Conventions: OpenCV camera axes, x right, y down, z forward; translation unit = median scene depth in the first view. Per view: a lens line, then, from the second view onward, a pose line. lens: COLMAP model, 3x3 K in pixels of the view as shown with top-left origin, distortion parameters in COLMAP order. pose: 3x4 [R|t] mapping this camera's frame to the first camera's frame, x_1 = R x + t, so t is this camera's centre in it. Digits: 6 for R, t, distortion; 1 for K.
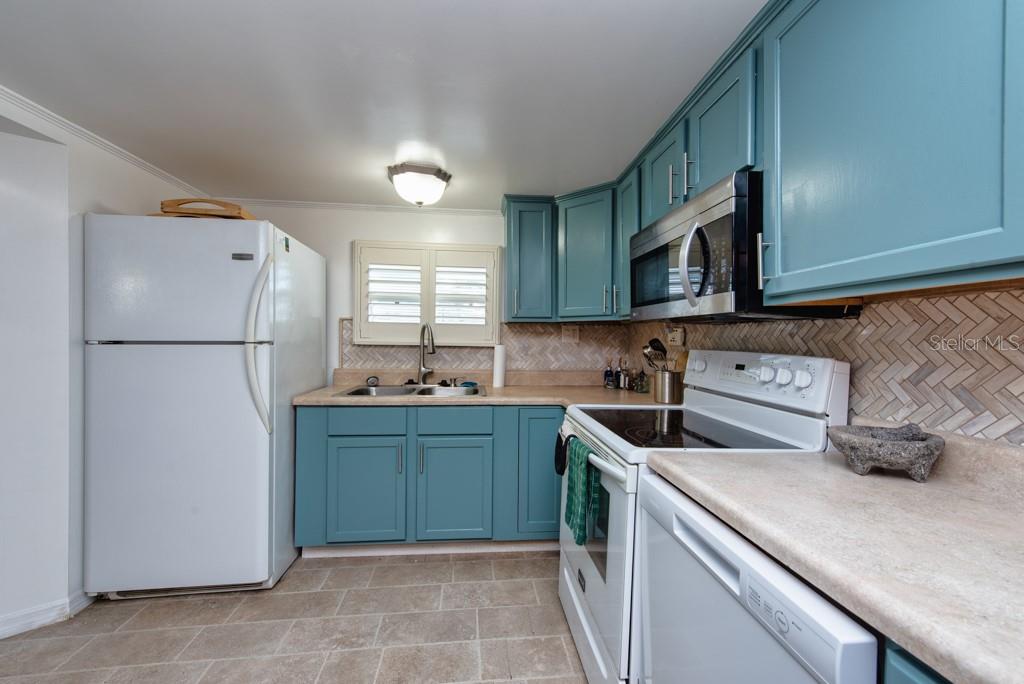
lens RADIAL K [[401.0, 0, 512.0], [0, 401.0, 342.0], [0, 0, 1]] dist [0.000134, -0.000235]
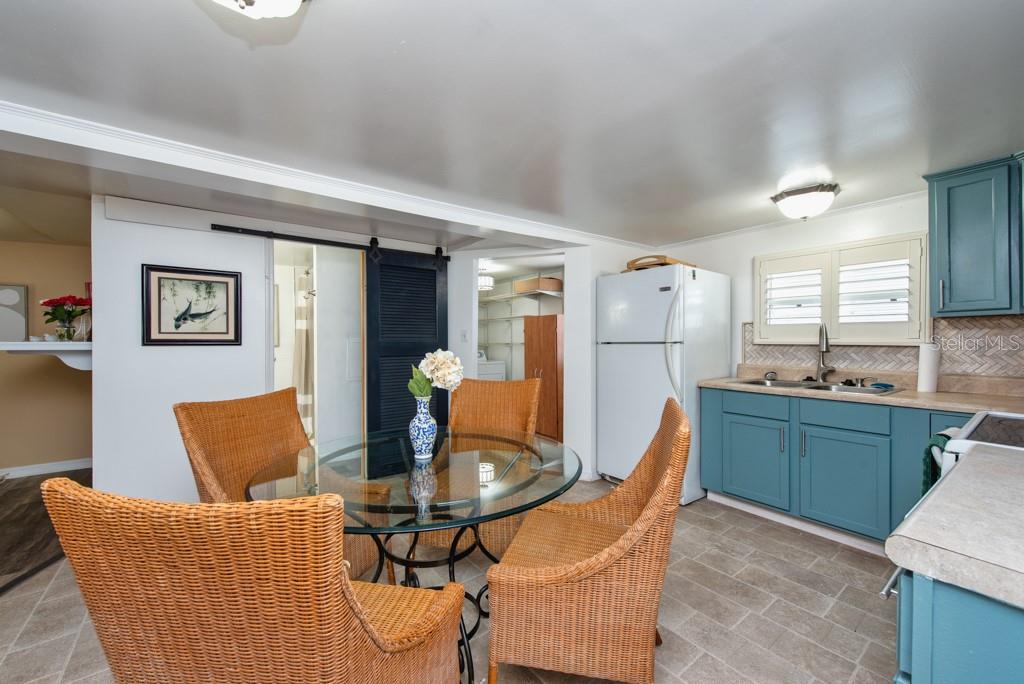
lens RADIAL K [[398.3, 0, 512.0], [0, 398.3, 342.0], [0, 0, 1]] dist [0.004067, 0.000111]
pose [[0.510213, -0.008208, -0.860009, 0.301765], [0.004084, 0.999966, -0.007121, 0.006431], [0.860038, 0.000121, 0.510229, -0.264708]]
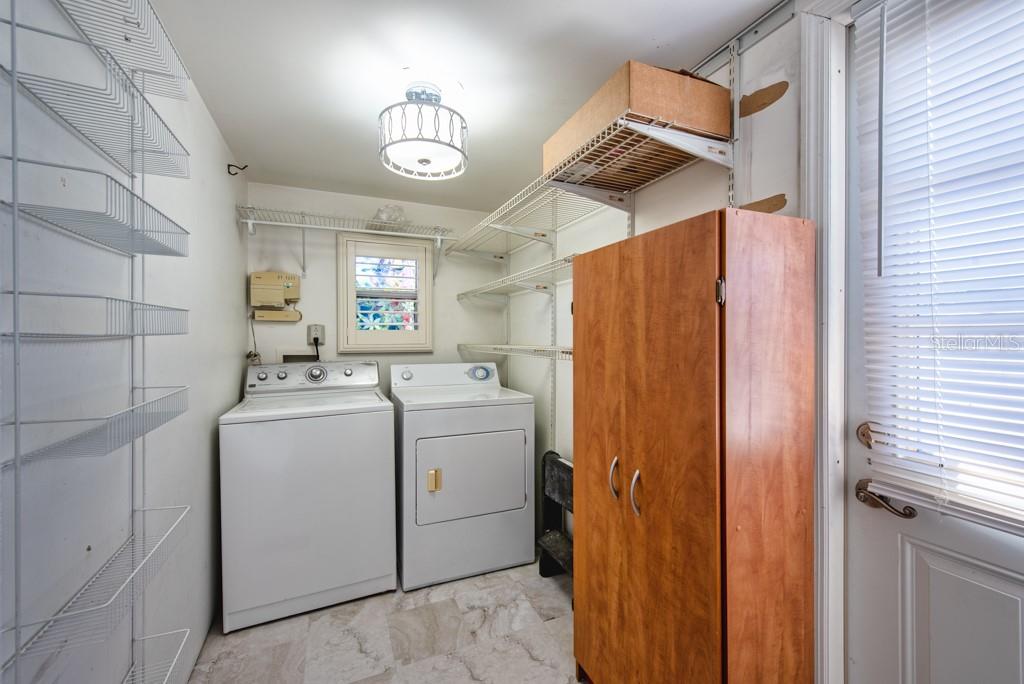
lens RADIAL K [[401.0, 0, 512.0], [0, 401.0, 342.0], [0, 0, 1]] dist [0.000134, -0.000235]
pose [[0.298991, 0.001037, -0.954255, -0.993000], [-0.003820, 0.999993, -0.000110, -0.017451], [0.954248, 0.003679, 0.298993, 0.638928]]
